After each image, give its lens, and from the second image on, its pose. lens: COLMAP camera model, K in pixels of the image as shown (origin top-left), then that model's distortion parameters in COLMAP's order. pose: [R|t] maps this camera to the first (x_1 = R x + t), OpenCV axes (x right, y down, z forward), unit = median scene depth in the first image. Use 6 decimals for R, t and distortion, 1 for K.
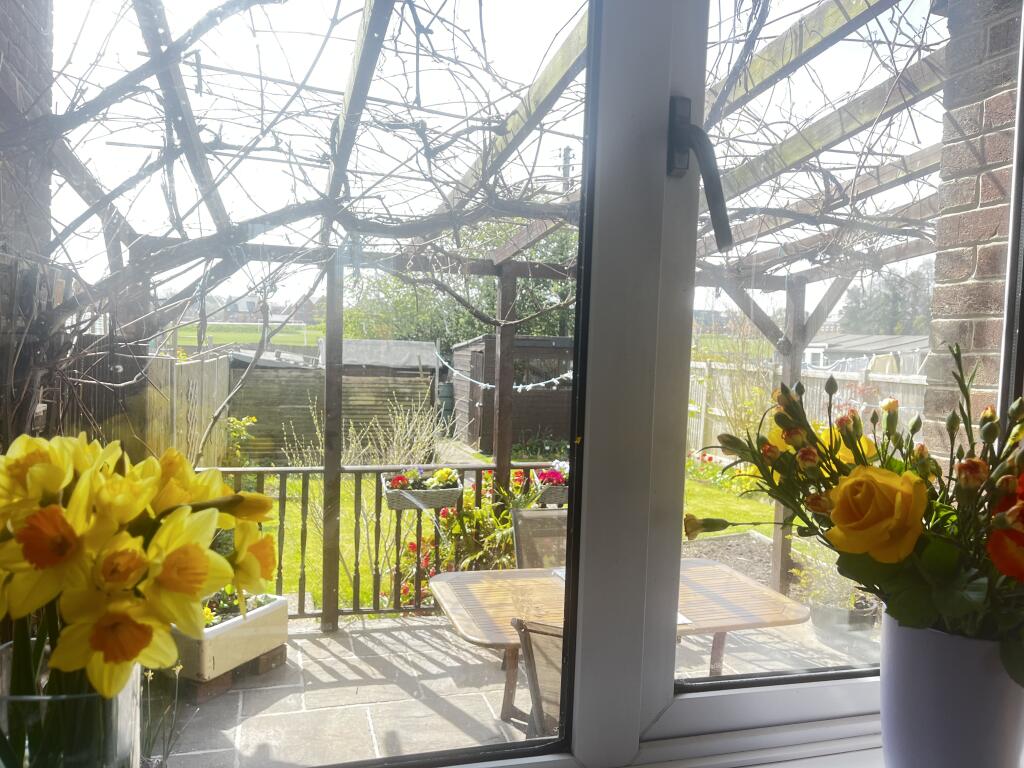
lens RADIAL K [[760.1, 0, 512.1], [0, 760.1, 384.0], [0, 0, 1]] dist [0.052759, -0.047144]
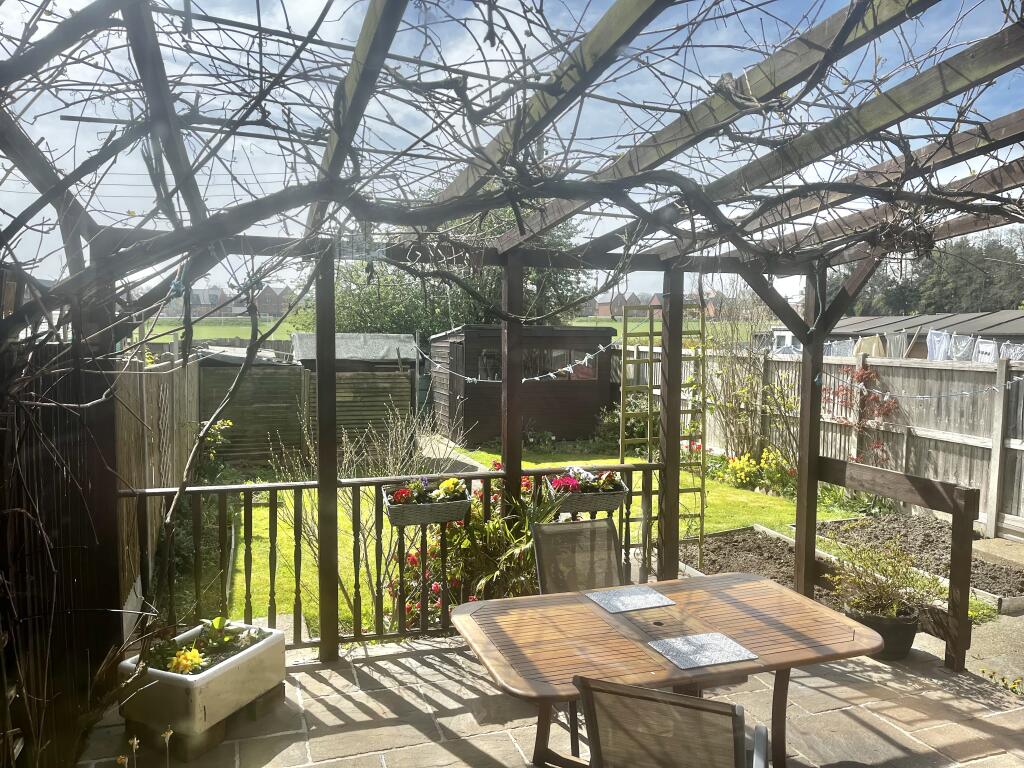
lens RADIAL K [[760.1, 0, 511.8], [0, 760.1, 386.0], [0, 0, 1]] dist [0.052759, -0.047144]
pose [[0.998911, -0.024903, 0.039461, -0.058611], [0.024135, 0.999512, 0.019806, -0.019526], [-0.039935, -0.018832, 0.999025, 0.104947]]
